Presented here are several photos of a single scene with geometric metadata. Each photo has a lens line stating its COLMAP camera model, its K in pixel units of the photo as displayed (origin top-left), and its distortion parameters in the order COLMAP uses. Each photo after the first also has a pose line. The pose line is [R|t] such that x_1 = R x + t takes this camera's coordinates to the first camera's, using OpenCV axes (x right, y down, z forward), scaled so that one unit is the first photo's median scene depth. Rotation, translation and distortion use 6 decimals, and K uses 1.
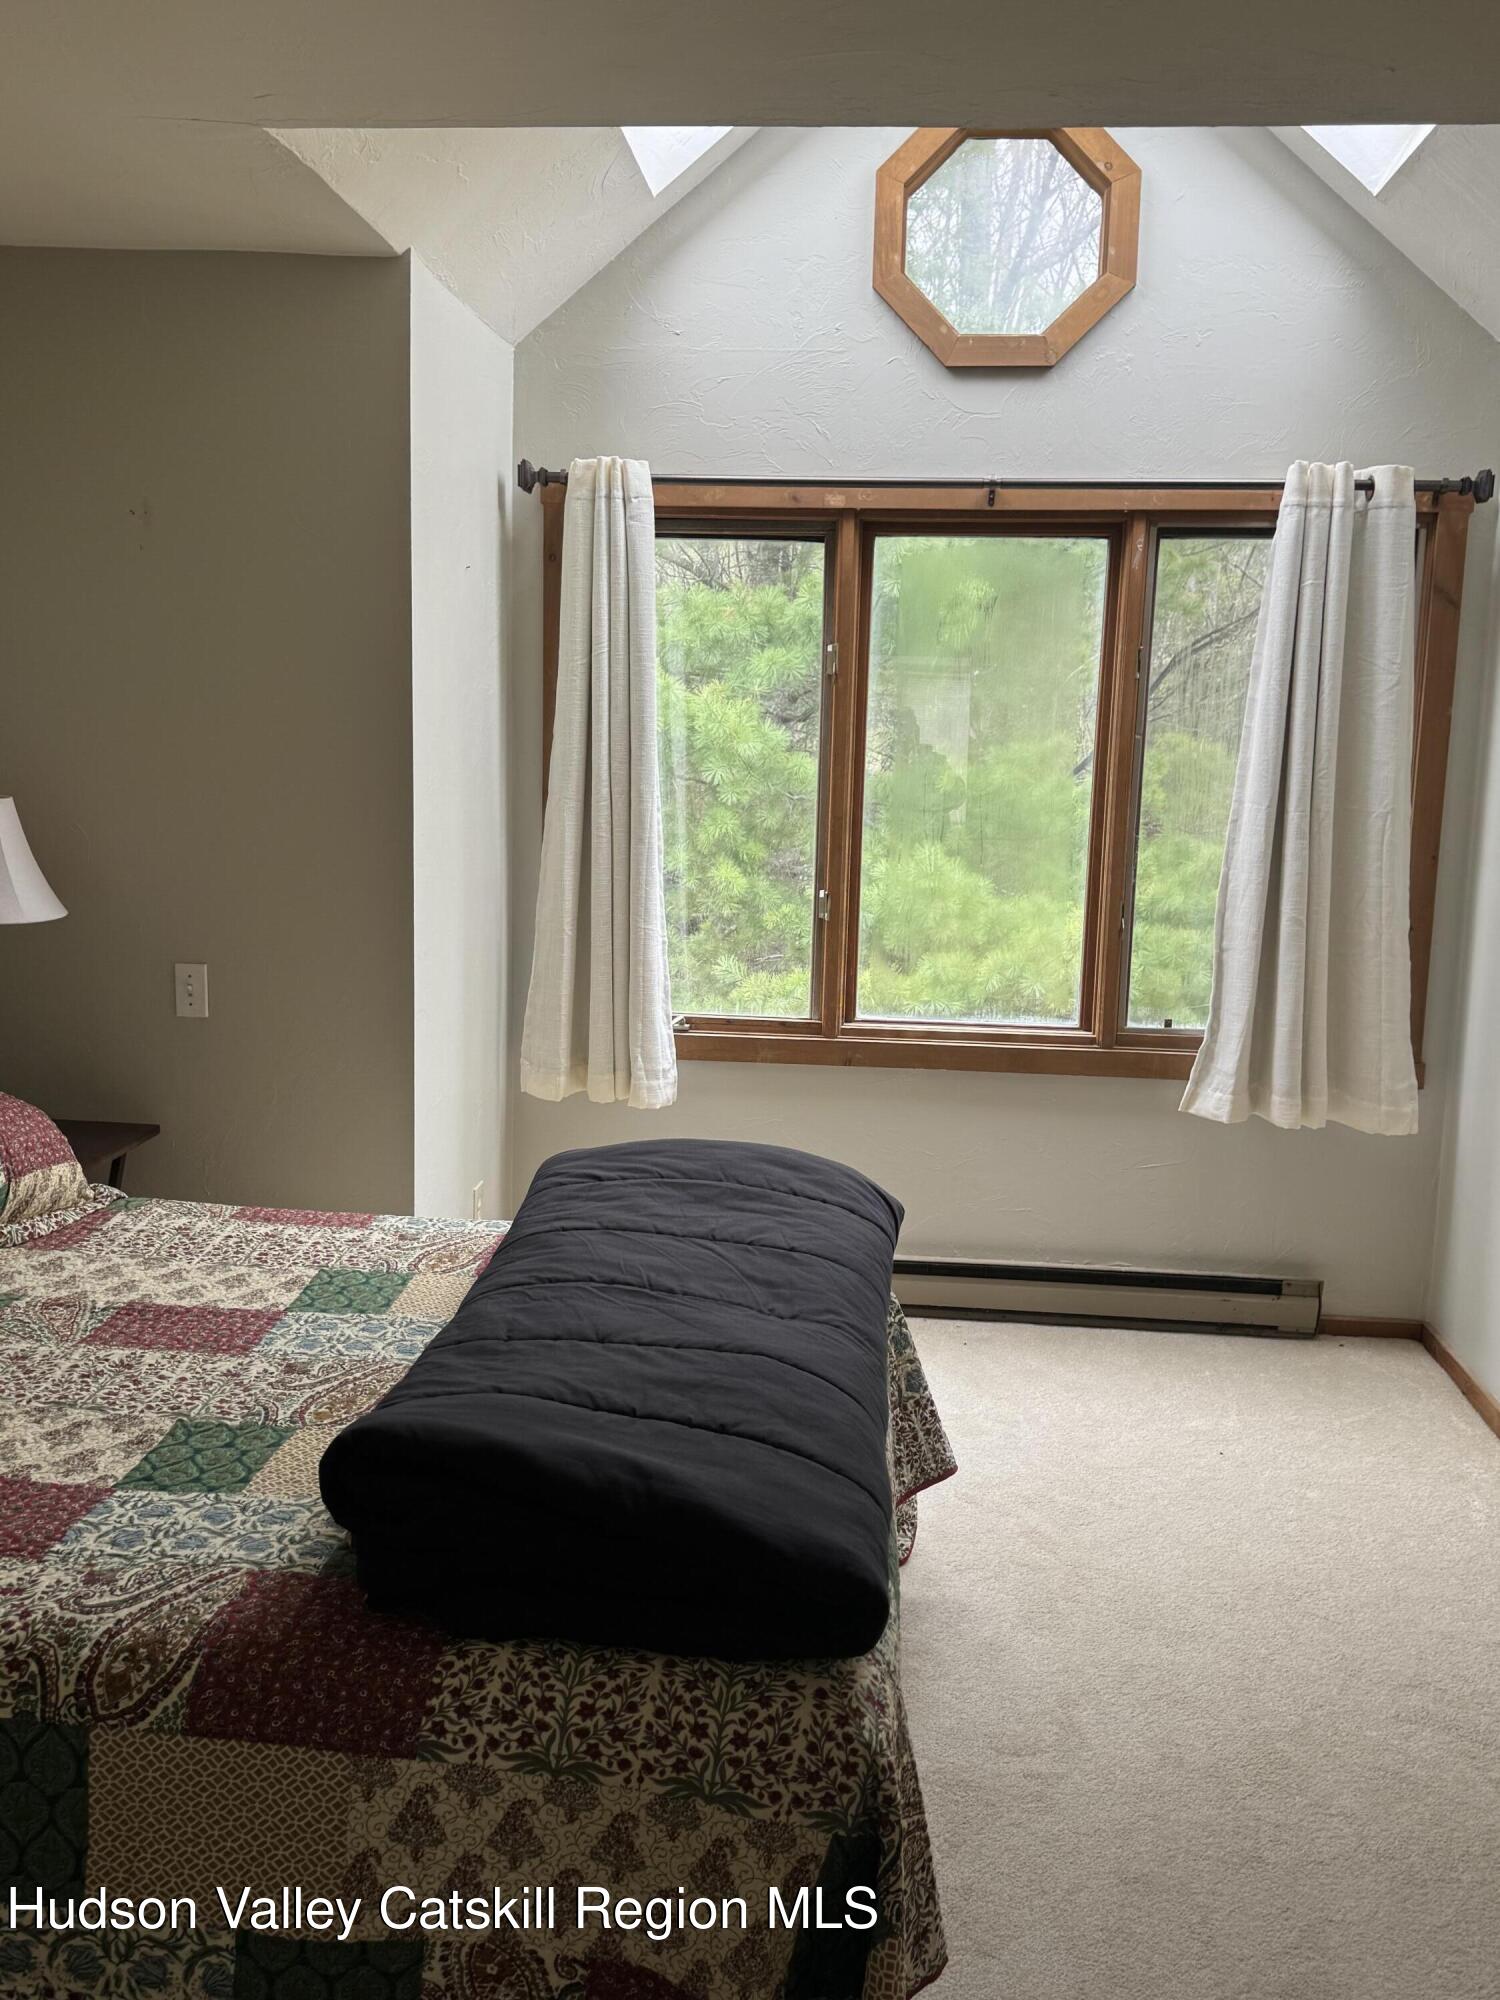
lens RADIAL K [[1731.9, 0, 750.0], [0, 1731.9, 1000.0], [0, 0, 1]] dist [0.002238, 0.000882]
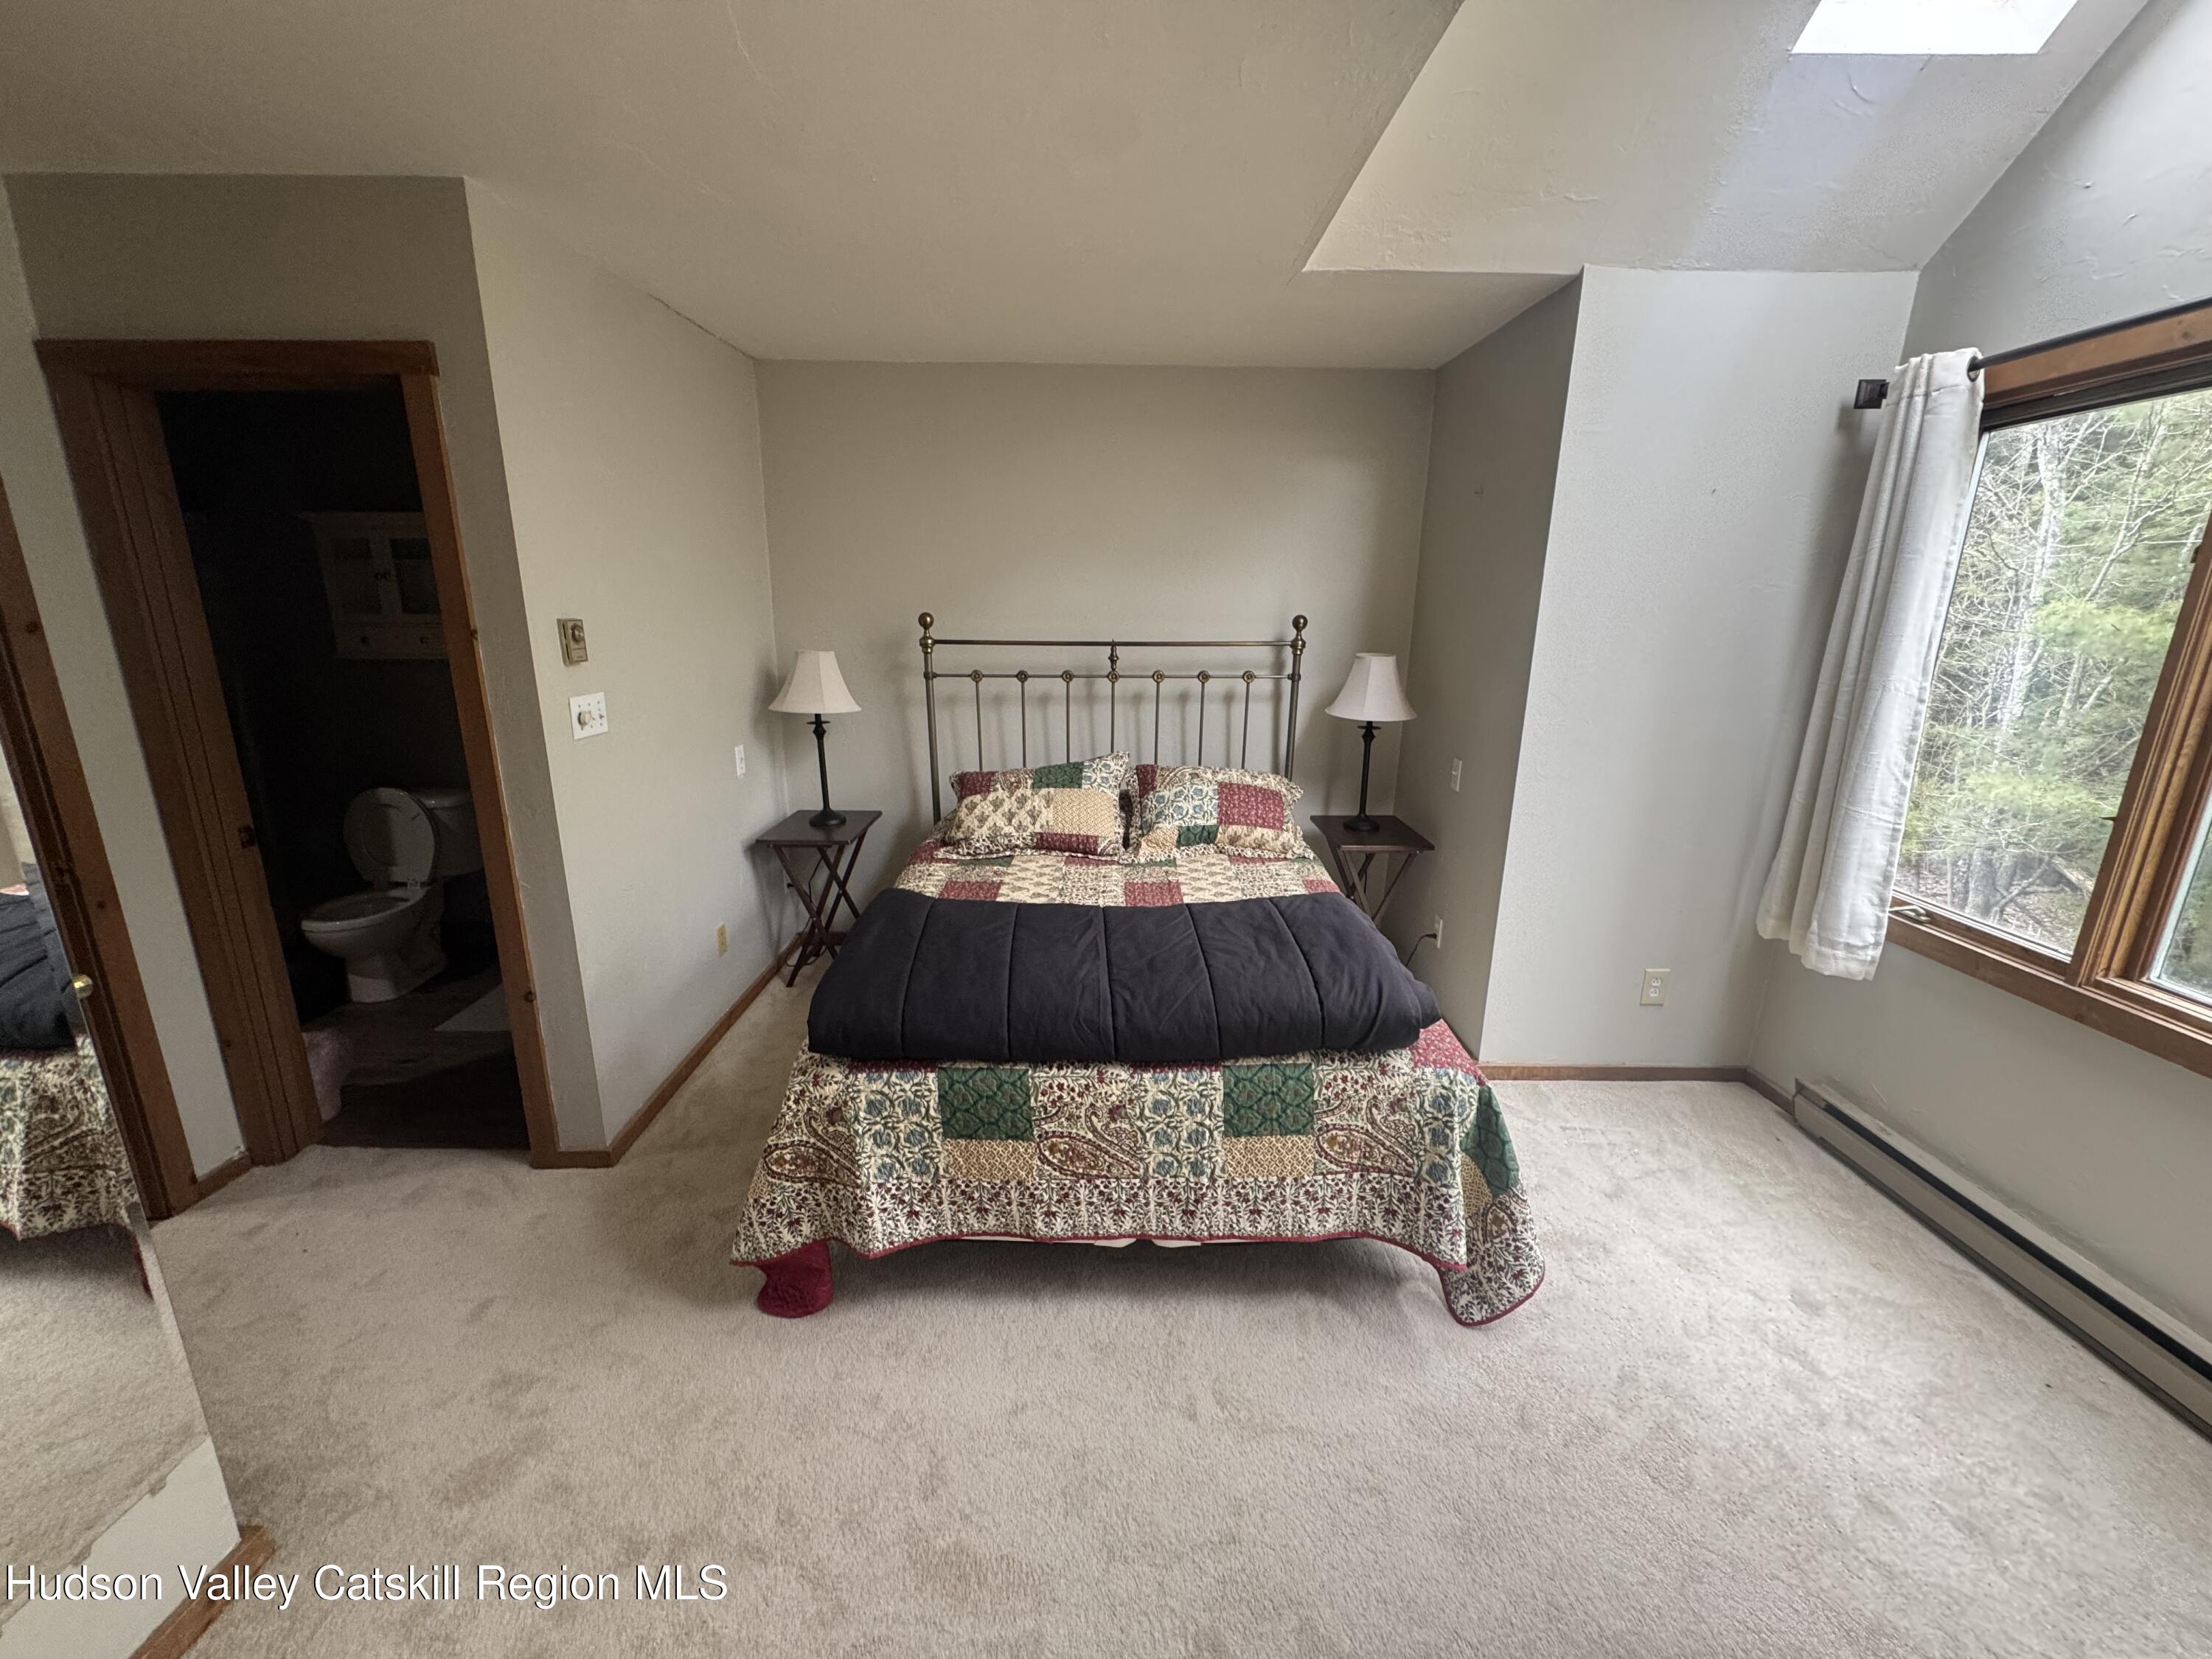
lens RADIAL K [[882.1, 0, 1106.0], [0, 882.1, 829.5], [0, 0, 1]] dist [0.000314, -0.000035]
pose [[0.092525, 0.230187, -0.968738, 0.650716], [-0.168539, 0.962493, 0.212605, -0.103624], [0.981343, 0.143599, 0.127850, 0.708440]]
